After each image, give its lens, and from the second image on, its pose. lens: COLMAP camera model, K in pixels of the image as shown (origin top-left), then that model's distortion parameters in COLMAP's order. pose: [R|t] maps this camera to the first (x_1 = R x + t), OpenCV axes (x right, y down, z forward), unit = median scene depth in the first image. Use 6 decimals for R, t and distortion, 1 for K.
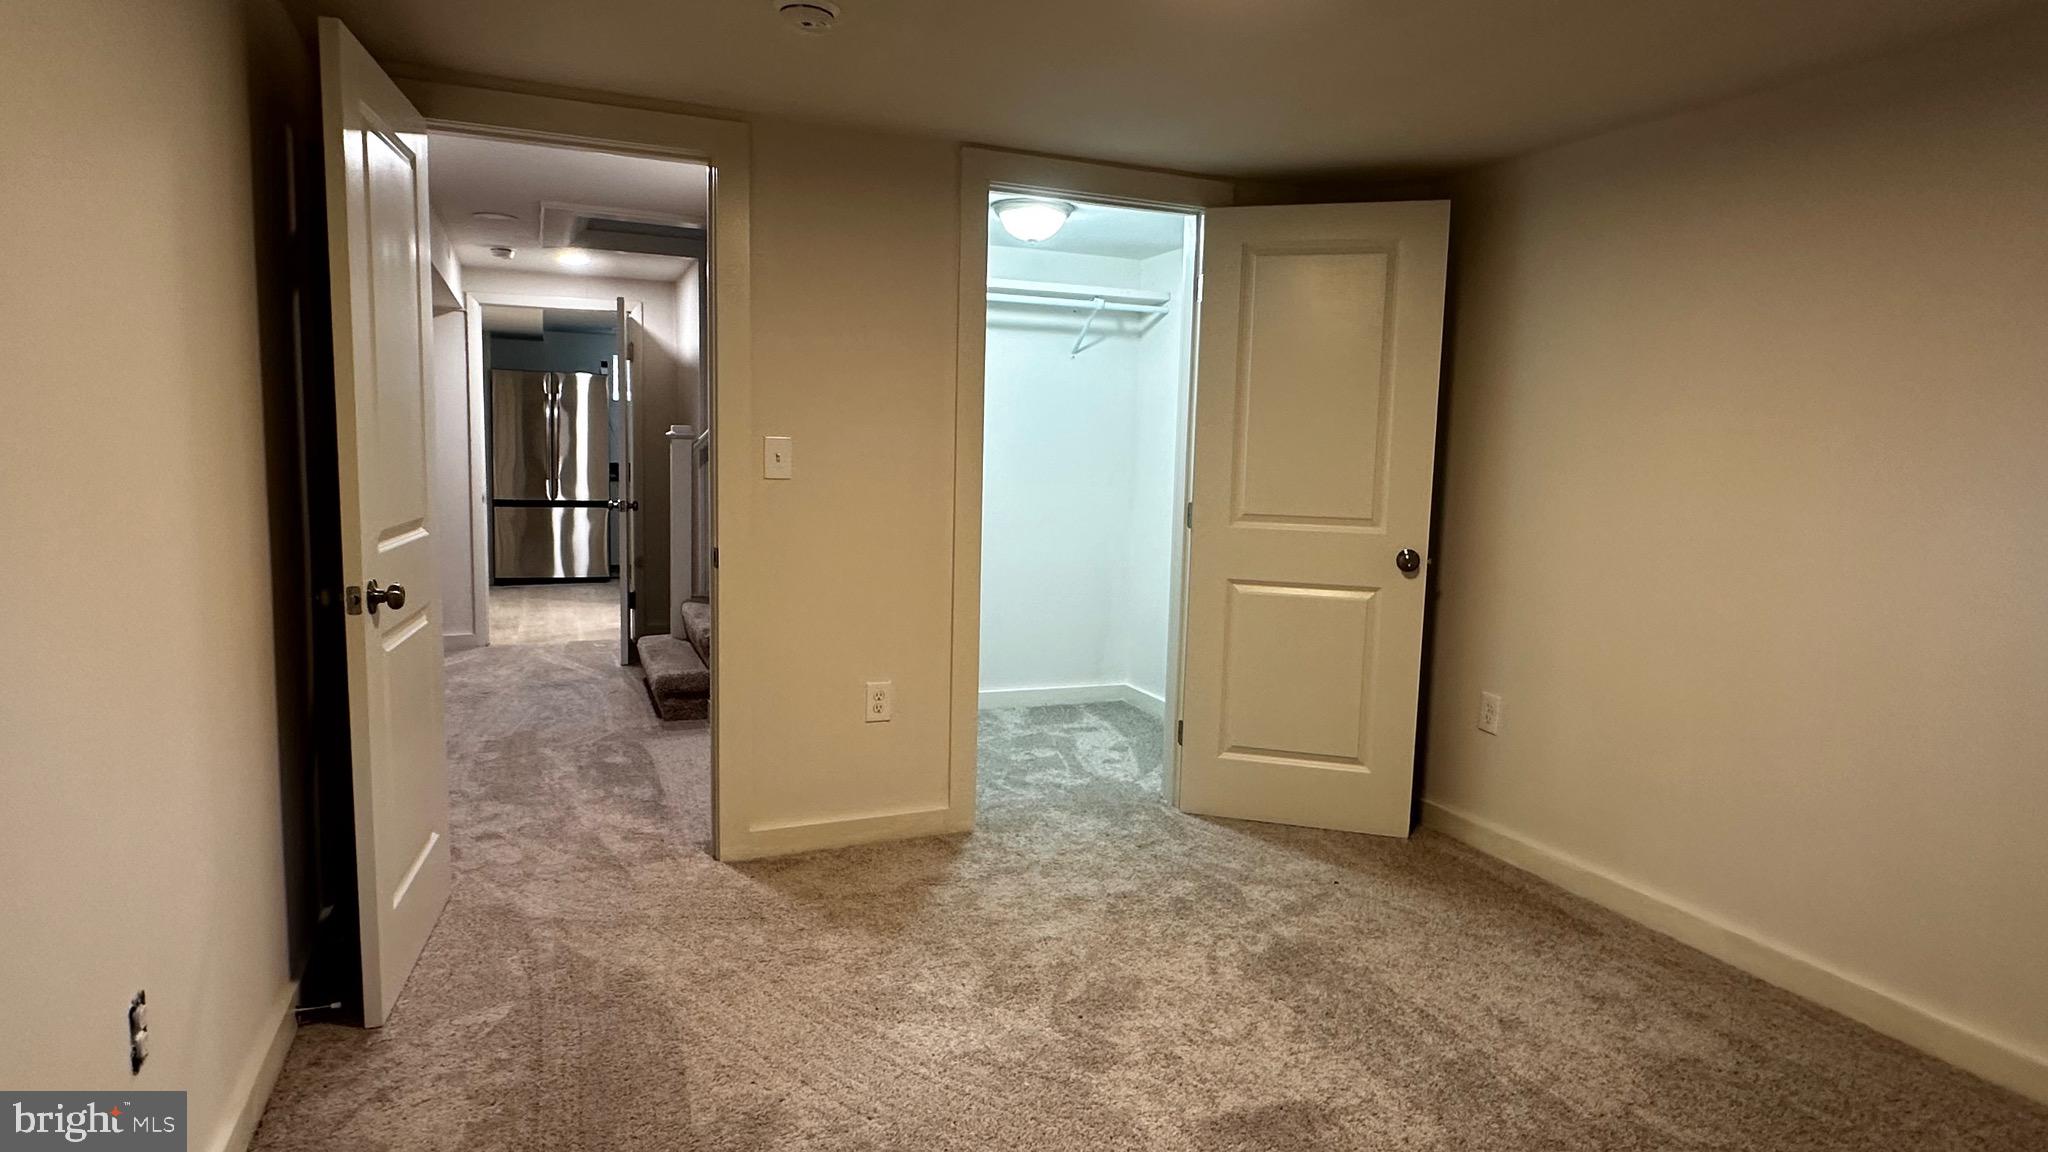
lens RADIAL K [[1161.8, 0, 1016.4], [0, 1161.8, 563.3], [0, 0, 1]] dist [-0.013700, 0.001138]
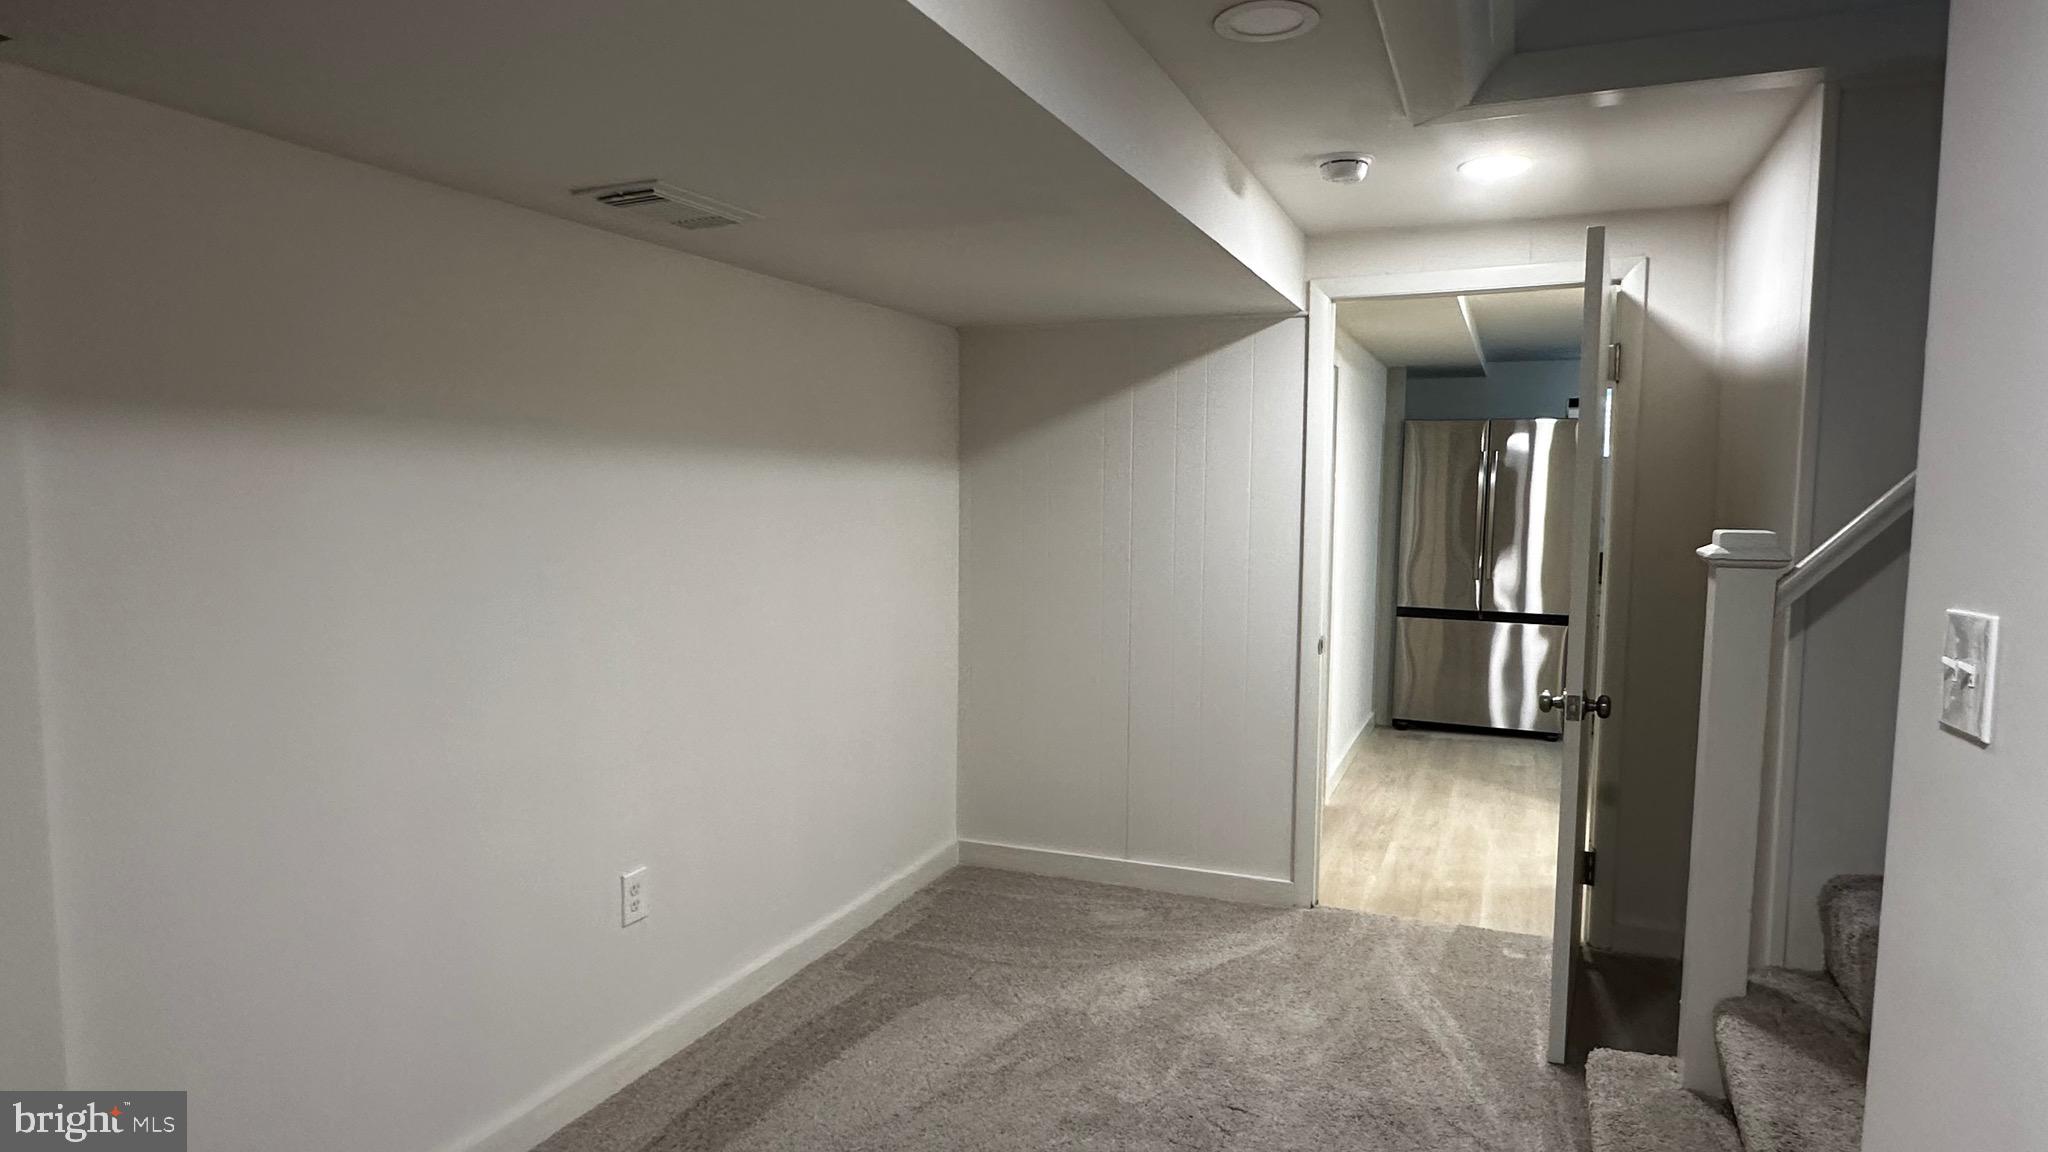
lens RADIAL K [[1161.8, 0, 1014.2], [0, 1161.8, 572.2], [0, 0, 1]] dist [-0.013700, 0.001138]
pose [[0.693801, 0.037474, -0.719191, -0.158434], [-0.068586, 0.997544, -0.014187, -0.072338], [0.716893, 0.059170, 0.694668, 0.494738]]
